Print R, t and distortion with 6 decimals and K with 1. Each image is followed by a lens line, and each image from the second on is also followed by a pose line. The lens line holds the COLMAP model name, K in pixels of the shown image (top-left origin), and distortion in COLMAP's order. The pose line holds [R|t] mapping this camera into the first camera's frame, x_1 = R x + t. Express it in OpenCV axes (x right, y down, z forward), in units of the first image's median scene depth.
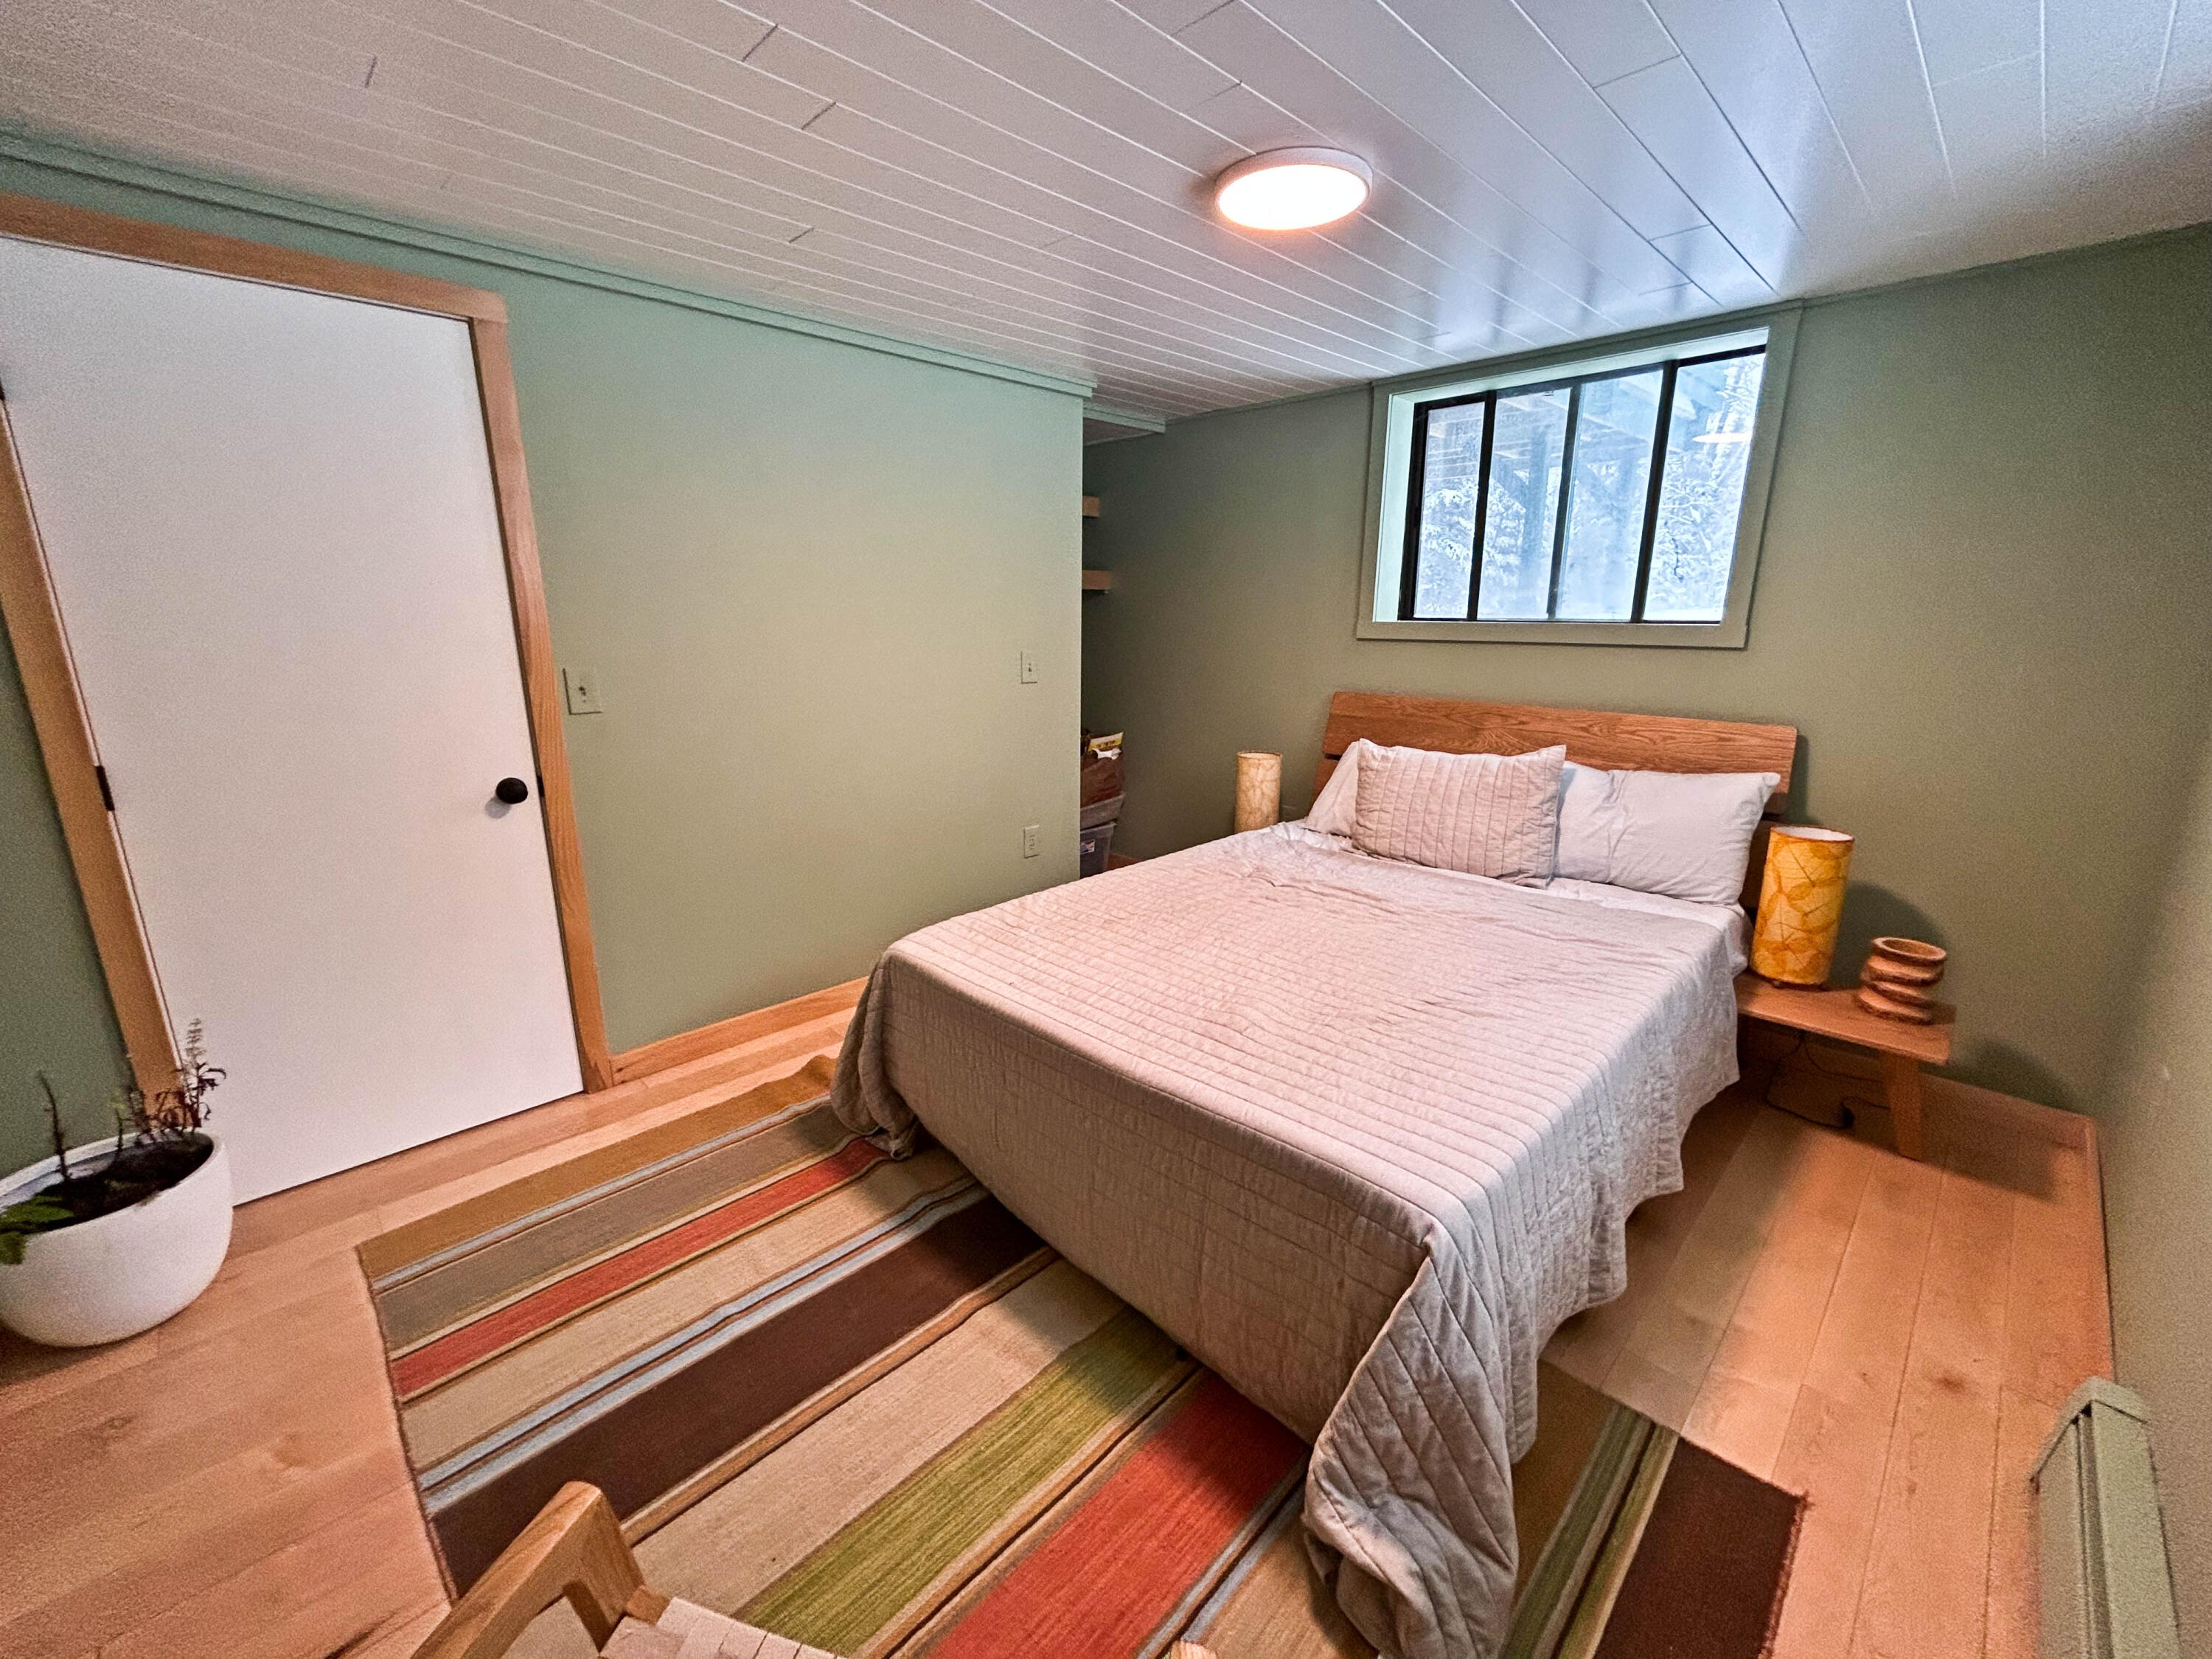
lens RADIAL K [[889.2, 0, 1097.7], [0, 889.2, 826.7], [0, 0, 1]] dist [-0.001524, 0.000778]
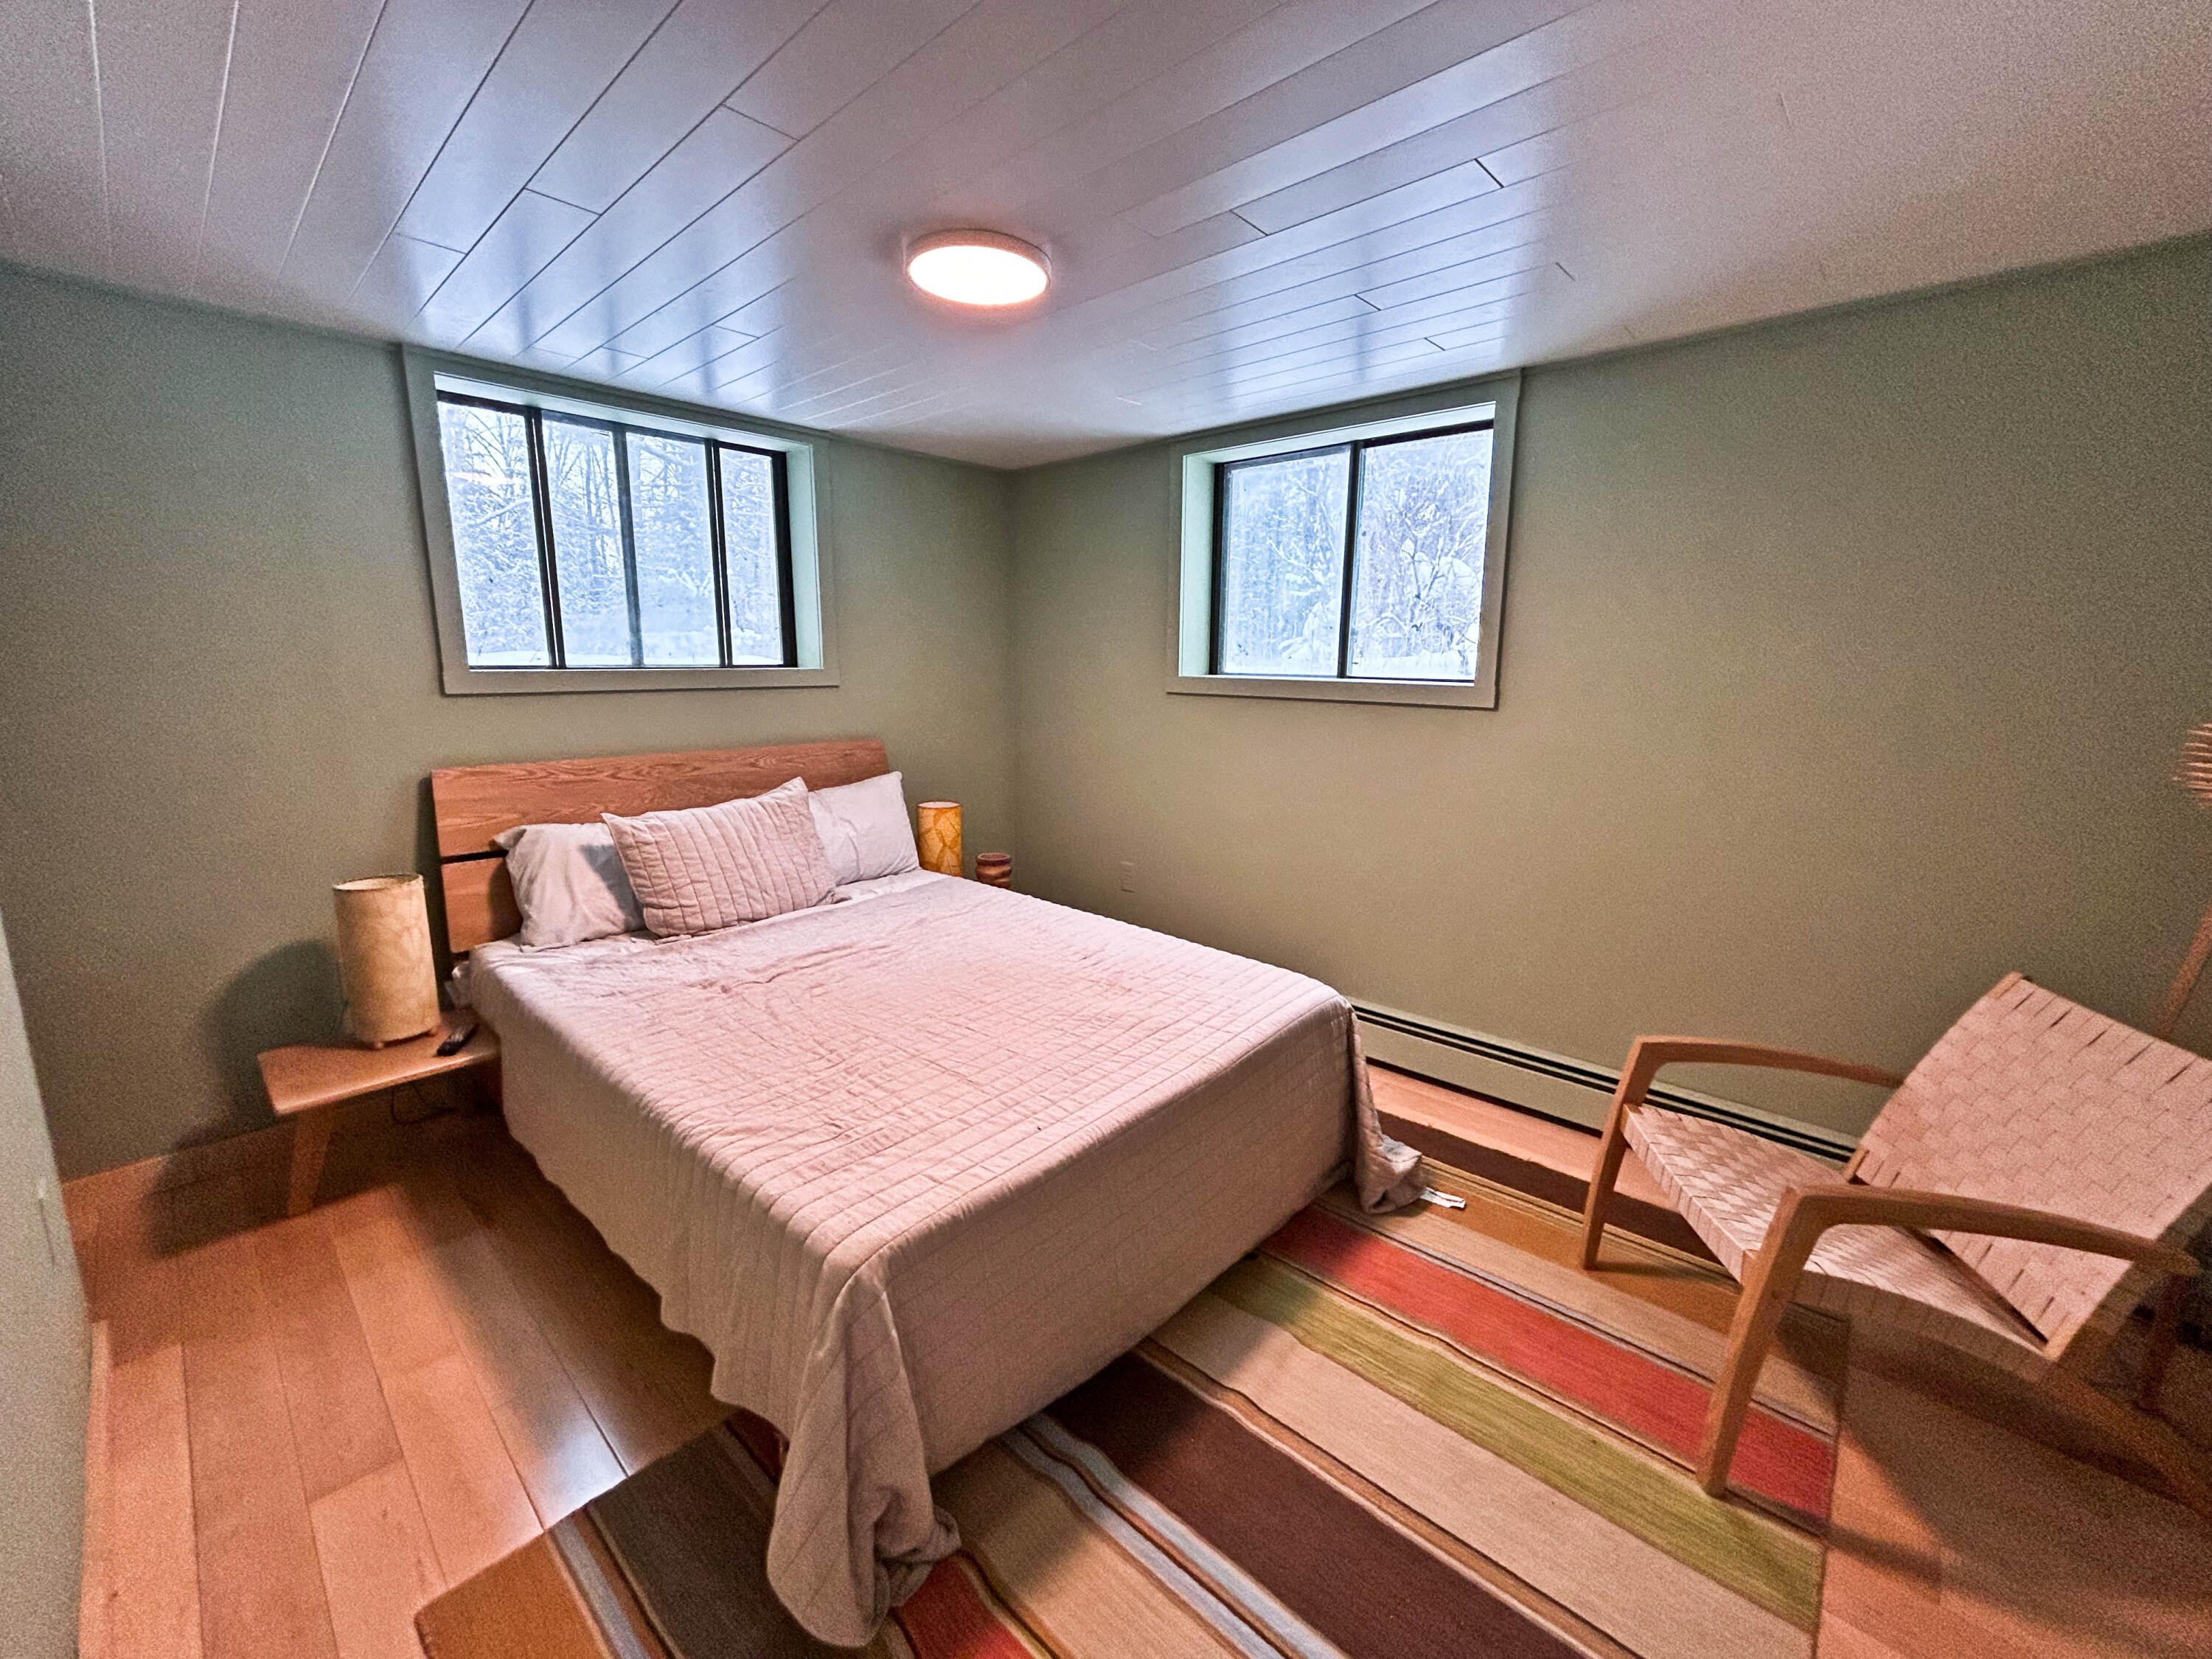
lens RADIAL K [[889.2, 0, 1111.5], [0, 889.2, 825.4], [0, 0, 1]] dist [-0.001524, 0.000778]
pose [[-0.059039, -0.184921, 0.980978, -0.621482], [0.224632, 0.955028, 0.193549, -0.165817], [-0.972653, 0.231786, -0.014845, 0.662346]]
